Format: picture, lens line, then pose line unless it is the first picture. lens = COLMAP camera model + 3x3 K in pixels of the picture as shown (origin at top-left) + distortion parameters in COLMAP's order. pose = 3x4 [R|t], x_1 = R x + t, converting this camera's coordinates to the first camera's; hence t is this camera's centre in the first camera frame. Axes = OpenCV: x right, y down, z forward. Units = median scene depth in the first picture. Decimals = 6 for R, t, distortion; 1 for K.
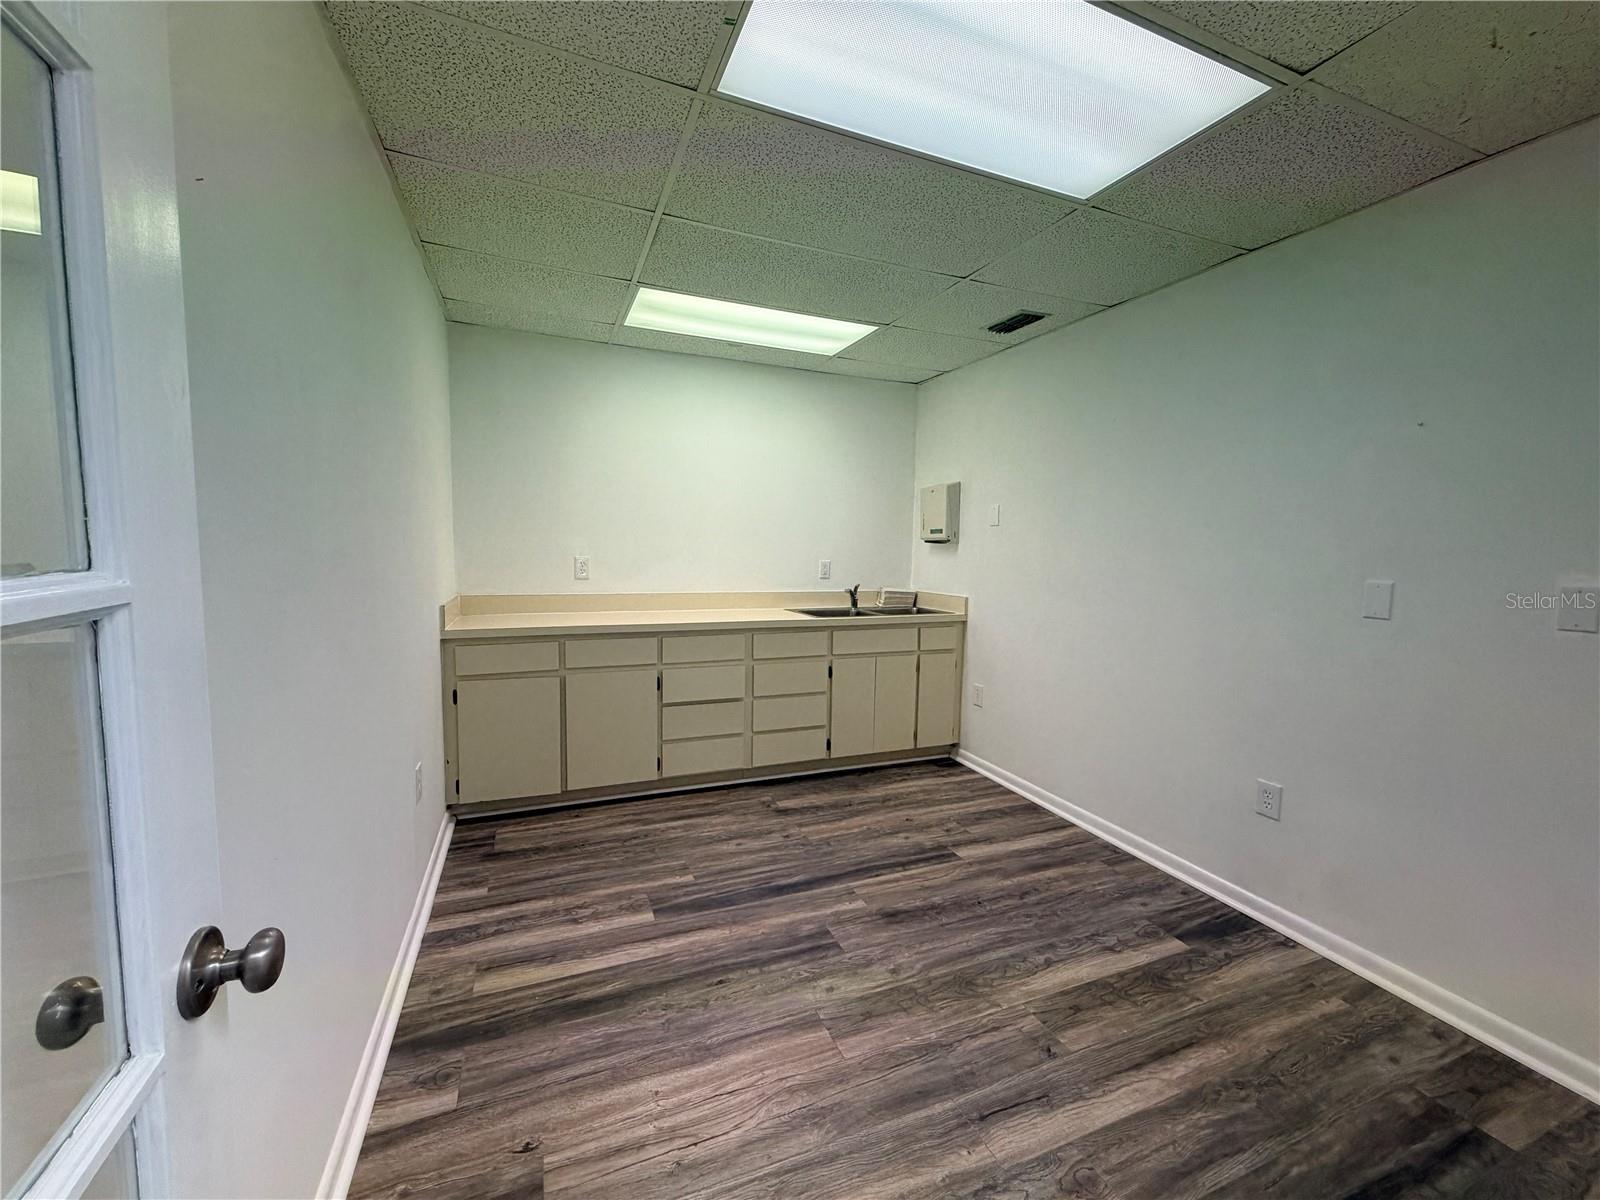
lens RADIAL K [[637.7, 0, 800.0], [0, 637.7, 600.0], [0, 0, 1]] dist [-0.000099, -0.000152]
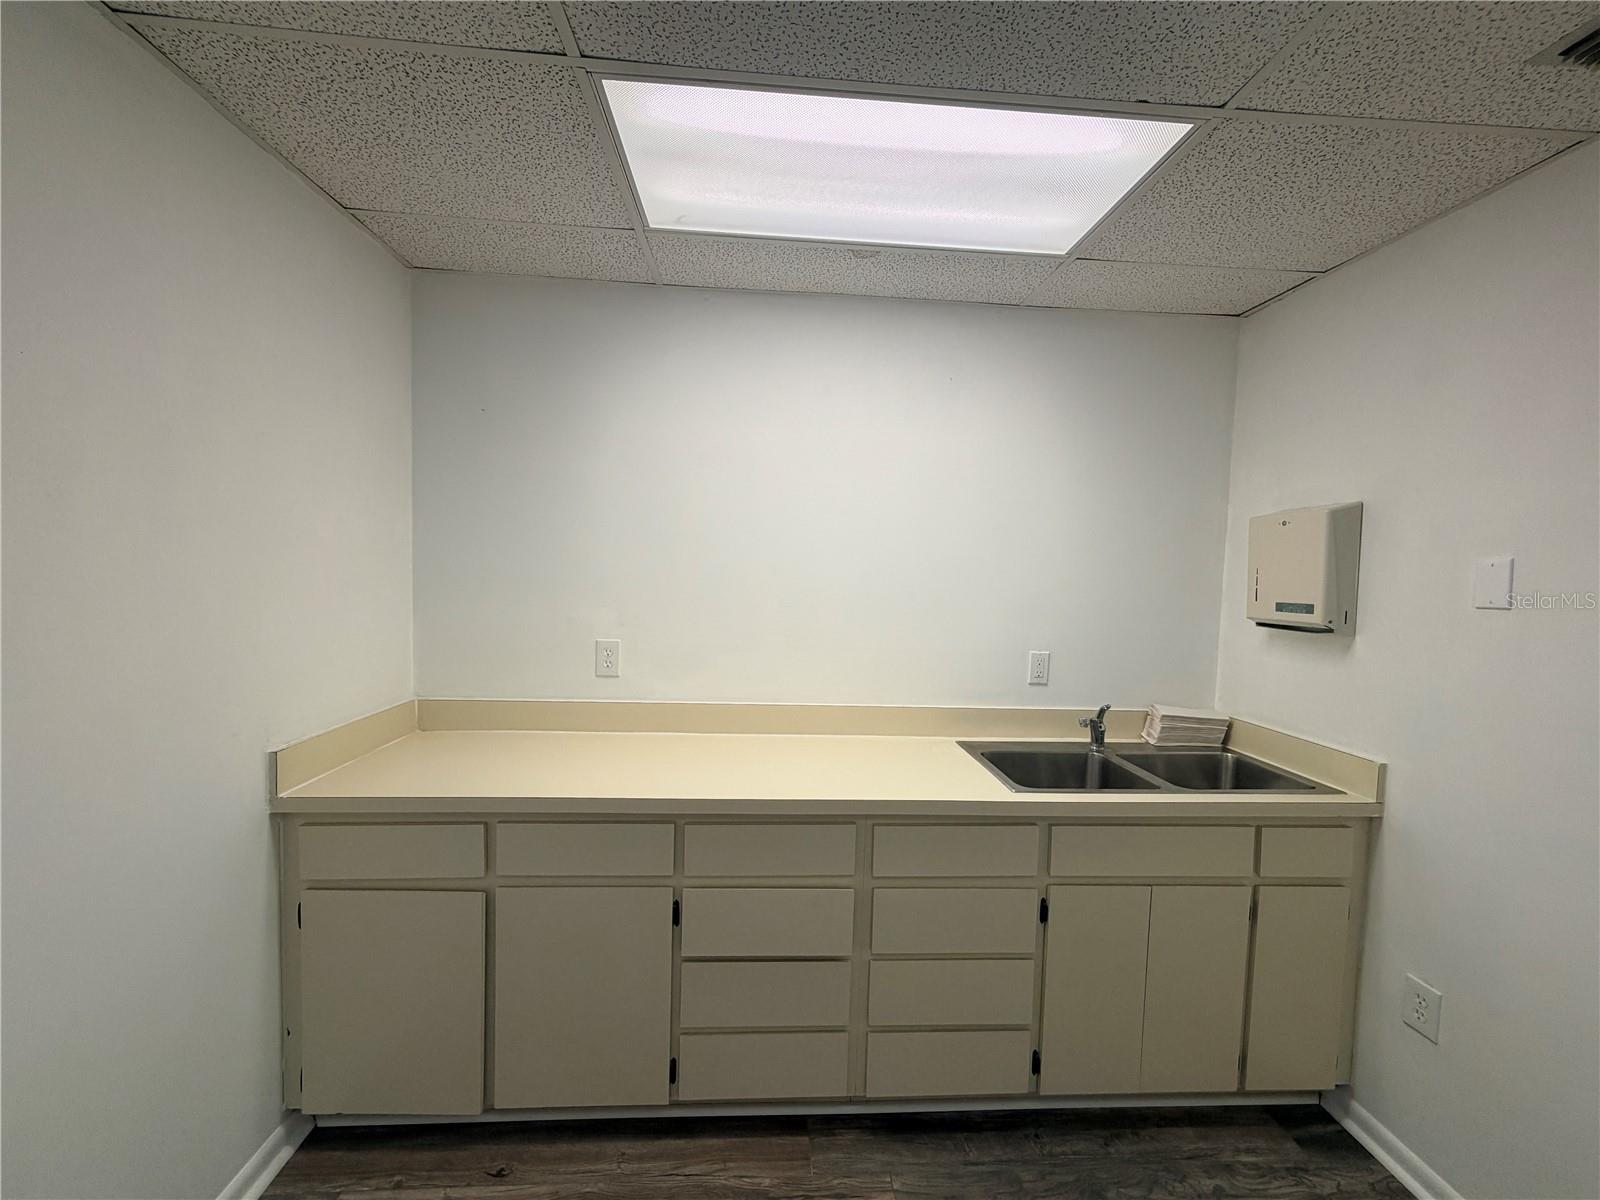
lens RADIAL K [[637.7, 0, 800.0], [0, 637.7, 600.0], [0, 0, 1]] dist [-0.000099, -0.000152]
pose [[0.945534, 0.025533, -0.324520, 0.023479], [-0.040057, 0.998469, -0.038153, -0.085197], [0.323049, 0.049074, 0.945109, 0.463979]]
